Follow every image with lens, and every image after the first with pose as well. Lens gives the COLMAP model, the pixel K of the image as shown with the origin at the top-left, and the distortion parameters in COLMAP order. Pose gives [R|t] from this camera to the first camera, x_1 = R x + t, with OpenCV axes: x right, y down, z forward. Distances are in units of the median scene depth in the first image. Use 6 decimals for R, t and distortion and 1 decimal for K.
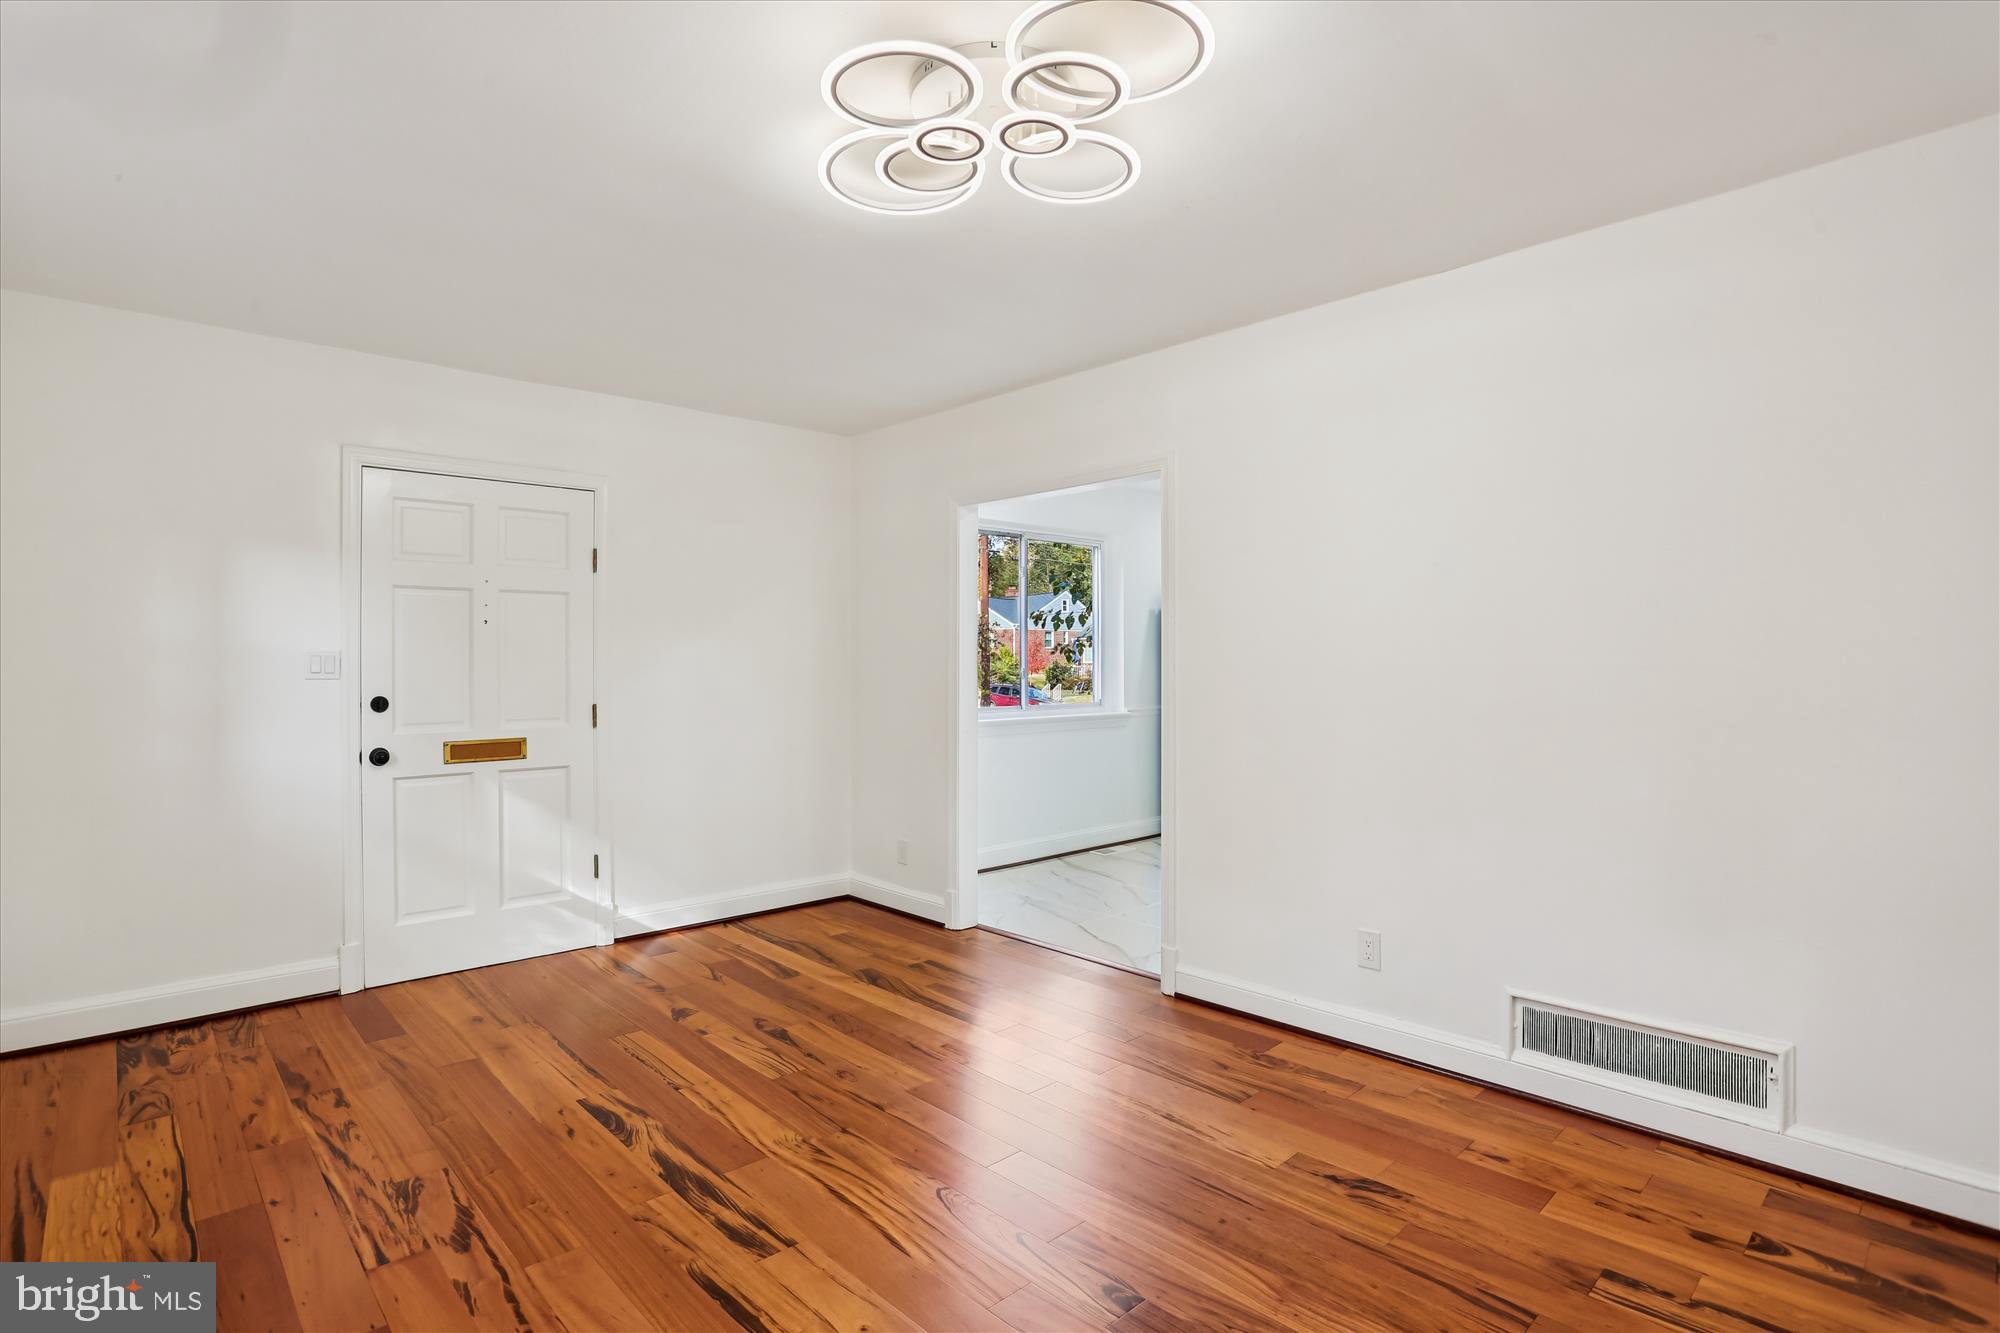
lens RADIAL K [[989.9, 0, 979.0], [0, 989.9, 667.0], [0, 0, 1]] dist [-0.027571, 0.006522]
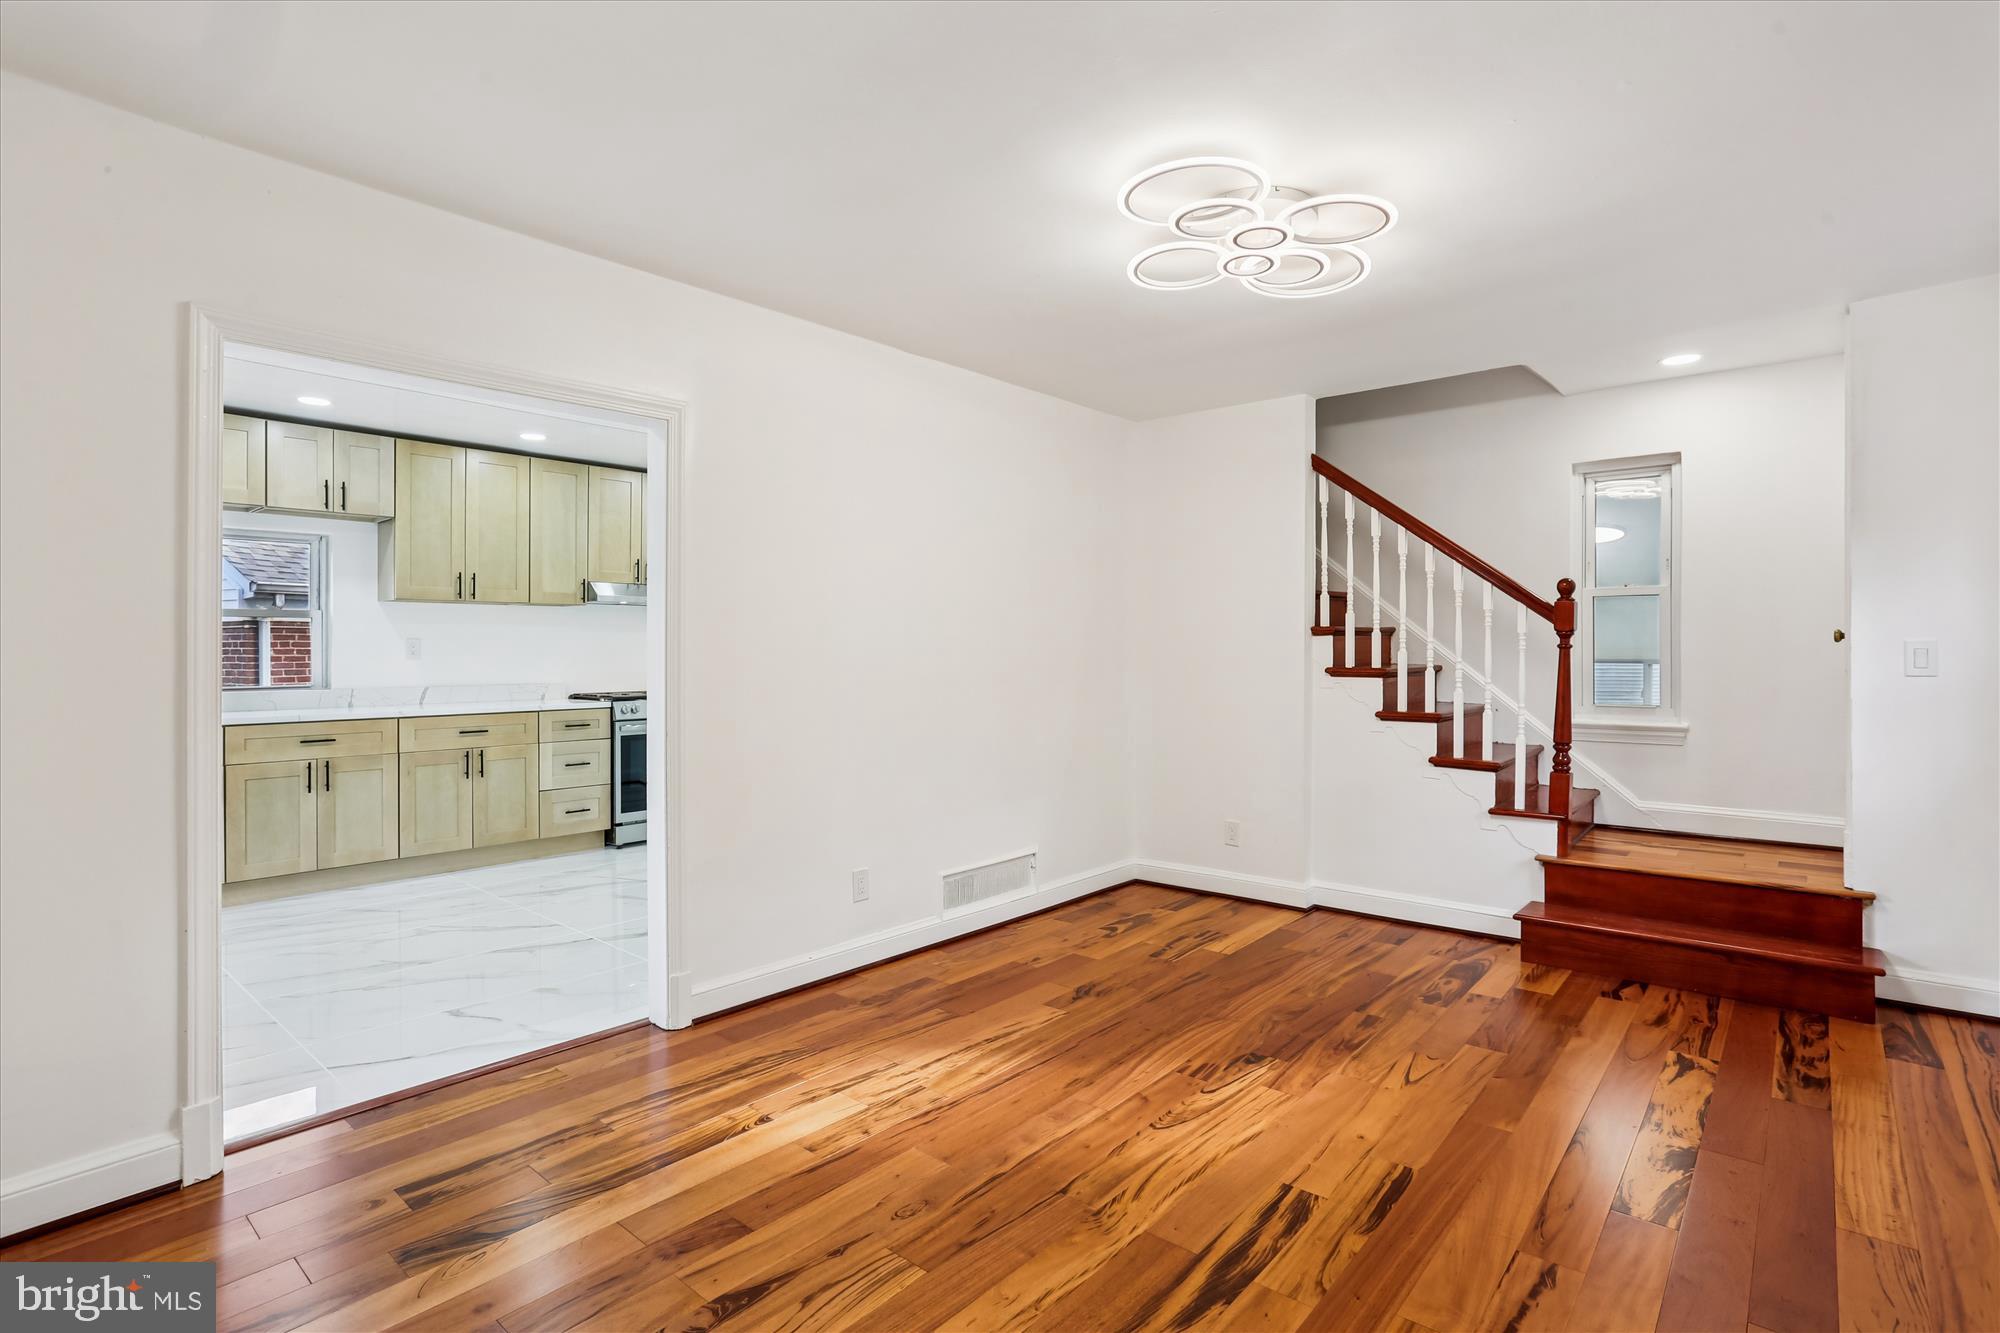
lens RADIAL K [[989.9, 0, 988.2], [0, 989.9, 651.6], [0, 0, 1]] dist [-0.027571, 0.006522]
pose [[-0.118426, 0.006151, 0.992944, -0.868008], [0.004894, 0.999972, -0.005611, 0.008981], [-0.992951, 0.004195, -0.118453, 1.036508]]
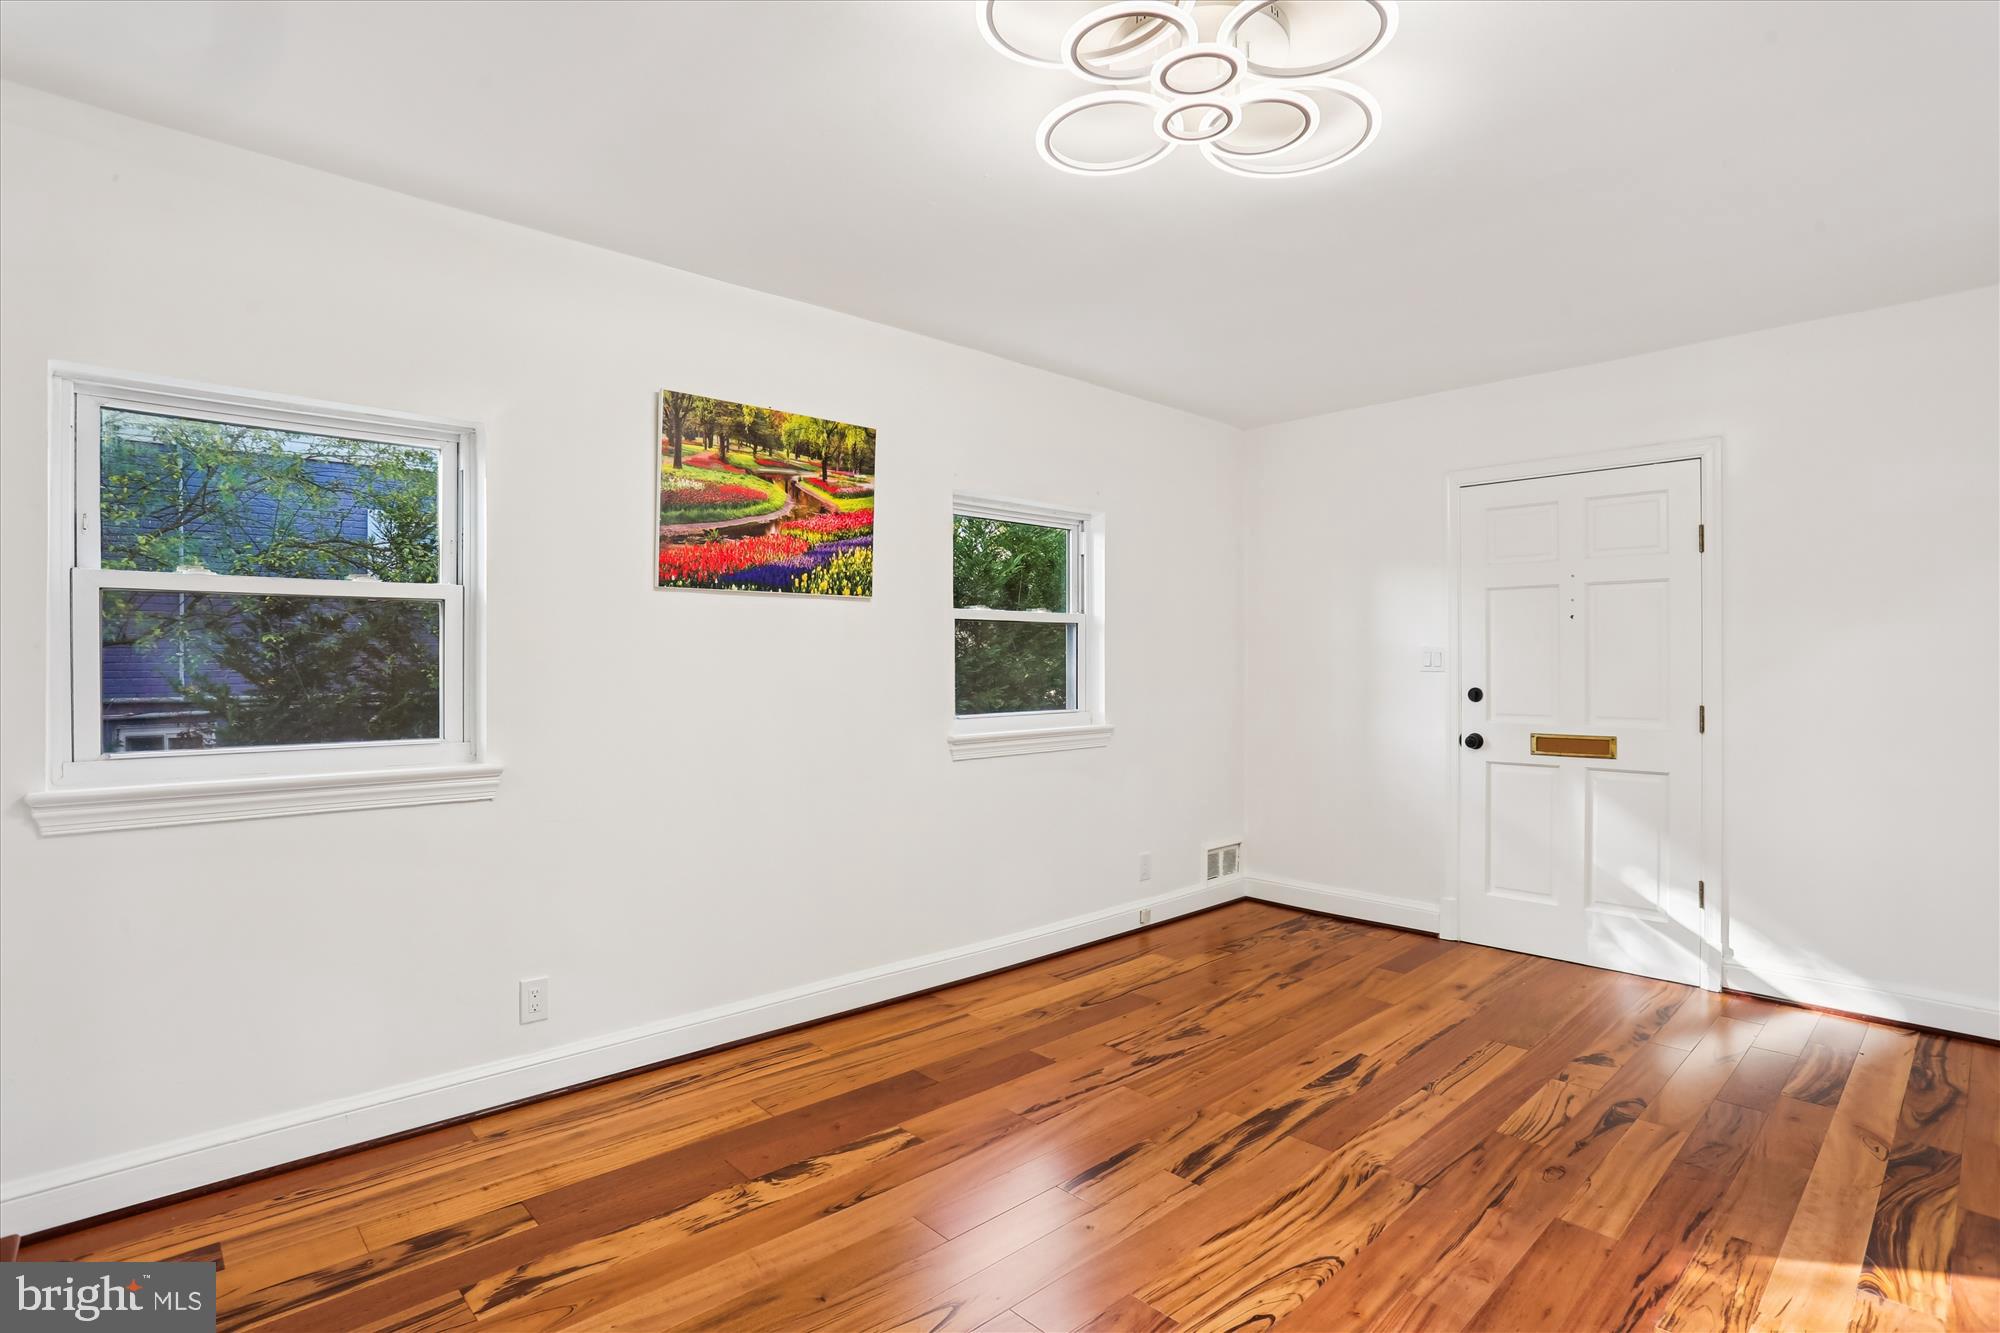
lens RADIAL K [[989.9, 0, 1000.3], [0, 989.9, 672.5], [0, 0, 1]] dist [-0.027571, 0.006522]
pose [[0.024140, 0.009294, -0.999665, 0.644351], [-0.003799, 0.999950, 0.009205, 0.005309], [0.999701, 0.003576, 0.024174, 0.538549]]
